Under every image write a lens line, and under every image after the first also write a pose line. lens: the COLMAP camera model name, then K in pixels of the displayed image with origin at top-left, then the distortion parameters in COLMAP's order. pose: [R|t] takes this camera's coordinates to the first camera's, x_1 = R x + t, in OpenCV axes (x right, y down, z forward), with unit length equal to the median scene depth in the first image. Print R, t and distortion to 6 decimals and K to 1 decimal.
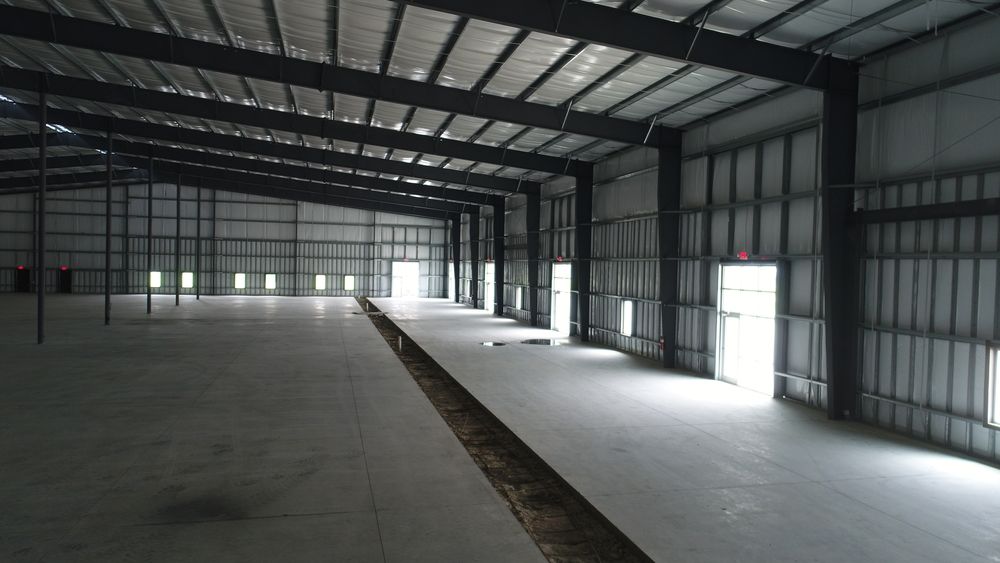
lens RADIAL K [[670.6, 0, 490.9], [0, 670.6, 283.2], [0, 0, 1]] dist [0.005258, -0.001377]
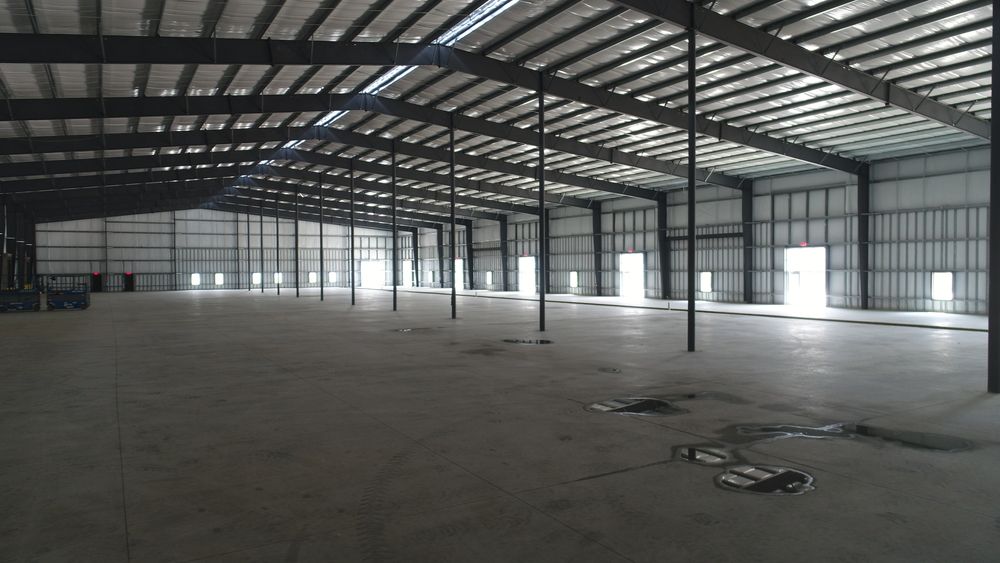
lens RADIAL K [[670.6, 0, 503.0], [0, 670.6, 282.1], [0, 0, 1]] dist [0.005258, -0.001377]
pose [[0.953485, -0.038588, 0.298962, -0.305379], [0.038733, 0.999235, 0.005442, 0.016543], [-0.298943, 0.006391, 0.954250, -0.476328]]
